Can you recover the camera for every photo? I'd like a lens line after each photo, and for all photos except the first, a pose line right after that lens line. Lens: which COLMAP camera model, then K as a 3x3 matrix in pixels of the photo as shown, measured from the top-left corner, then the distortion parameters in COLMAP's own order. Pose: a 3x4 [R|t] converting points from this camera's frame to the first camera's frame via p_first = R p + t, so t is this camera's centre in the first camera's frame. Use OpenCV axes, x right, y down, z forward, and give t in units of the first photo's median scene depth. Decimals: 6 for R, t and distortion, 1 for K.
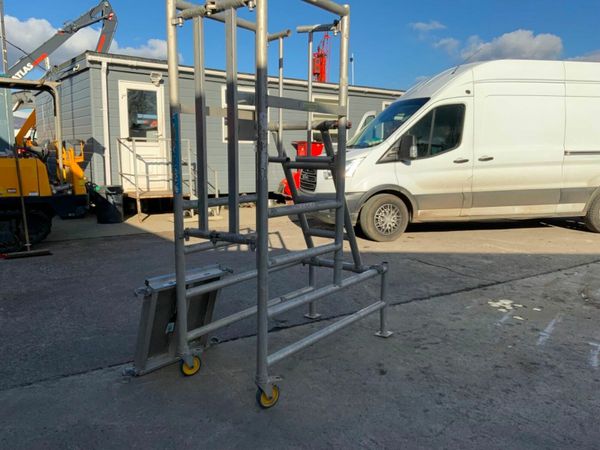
lens RADIAL K [[493.1, 0, 301.1], [0, 493.1, 227.8], [0, 0, 1]] dist [0.086010, -0.161403]
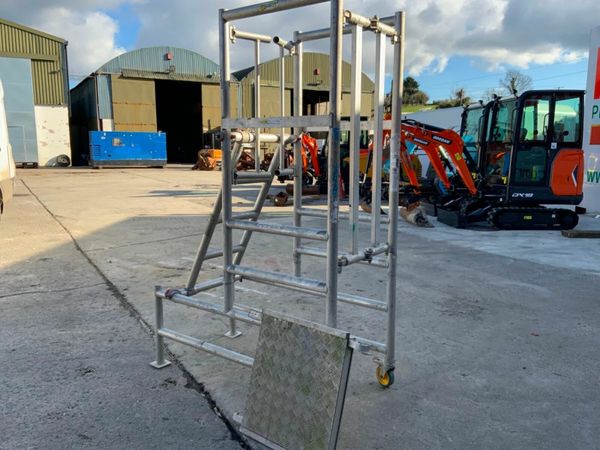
lens RADIAL K [[493.1, 0, 301.1], [0, 493.1, 227.8], [0, 0, 1]] dist [0.086010, -0.161403]
pose [[0.008537, -0.169413, 0.985508, -0.801862], [0.145686, 0.975239, 0.166386, -0.154470], [-0.989294, 0.142154, 0.033007, 0.767975]]
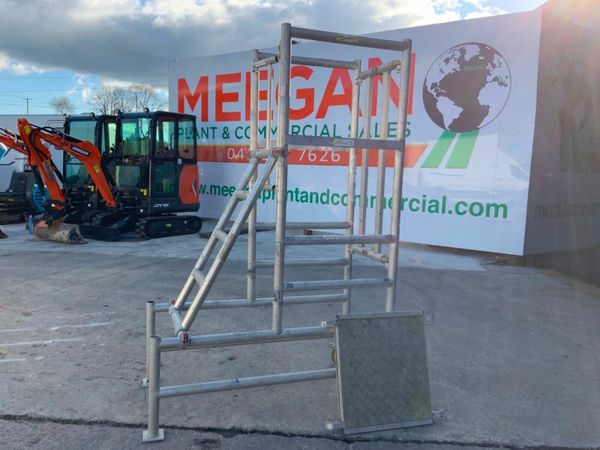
lens RADIAL K [[493.1, 0, 301.1], [0, 493.1, 227.8], [0, 0, 1]] dist [0.086010, -0.161403]
pose [[-0.823856, -0.102630, 0.557429, -0.494978], [0.044388, 0.968767, 0.243967, -0.243866], [-0.565058, 0.225737, -0.793569, 1.443183]]
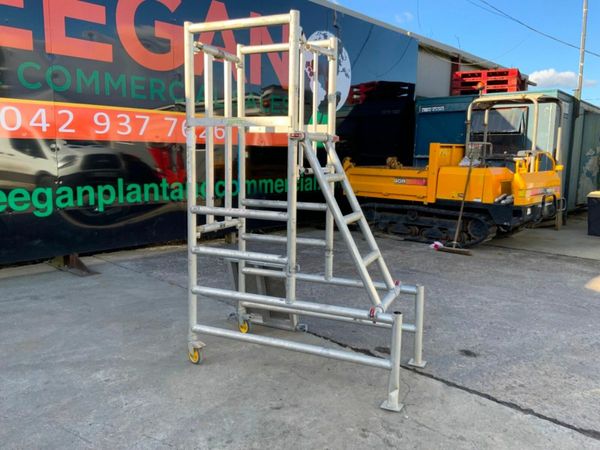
lens RADIAL K [[493.1, 0, 301.1], [0, 493.1, 227.8], [0, 0, 1]] dist [0.086010, -0.161403]
pose [[0.224475, 0.142670, -0.963979, 0.803133], [-0.165061, 0.980497, 0.106678, -0.106406], [0.960399, 0.135169, 0.243646, 0.628232]]
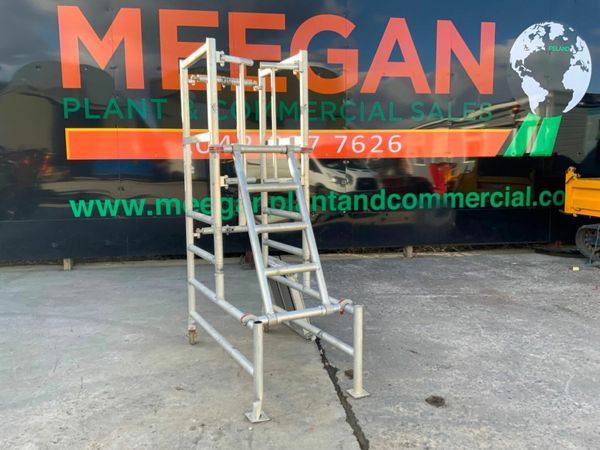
lens RADIAL K [[493.1, 0, 301.1], [0, 493.1, 227.8], [0, 0, 1]] dist [0.086010, -0.161403]
pose [[-0.431089, 0.106516, -0.896000, 0.756866], [-0.132509, 0.974768, 0.179634, -0.200483], [0.892526, 0.196166, -0.406098, 1.270197]]
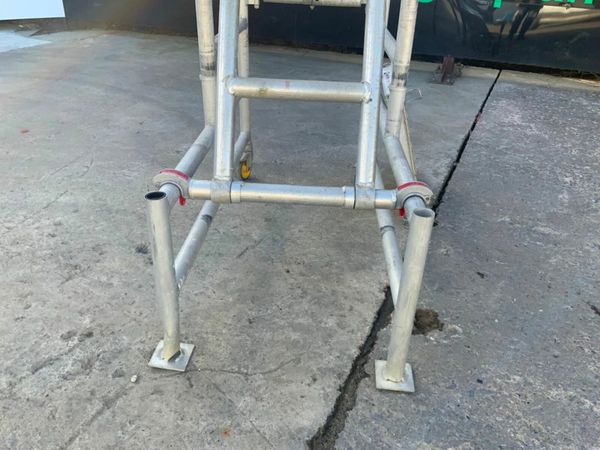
lens RADIAL K [[493.1, 0, 301.1], [0, 493.1, 227.8], [0, 0, 1]] dist [0.086010, -0.161403]
pose [[-0.834043, 0.241416, -0.496076, 0.247912], [-0.122528, 0.795664, 0.593216, -0.117929], [0.537921, 0.555551, -0.634038, 1.219691]]
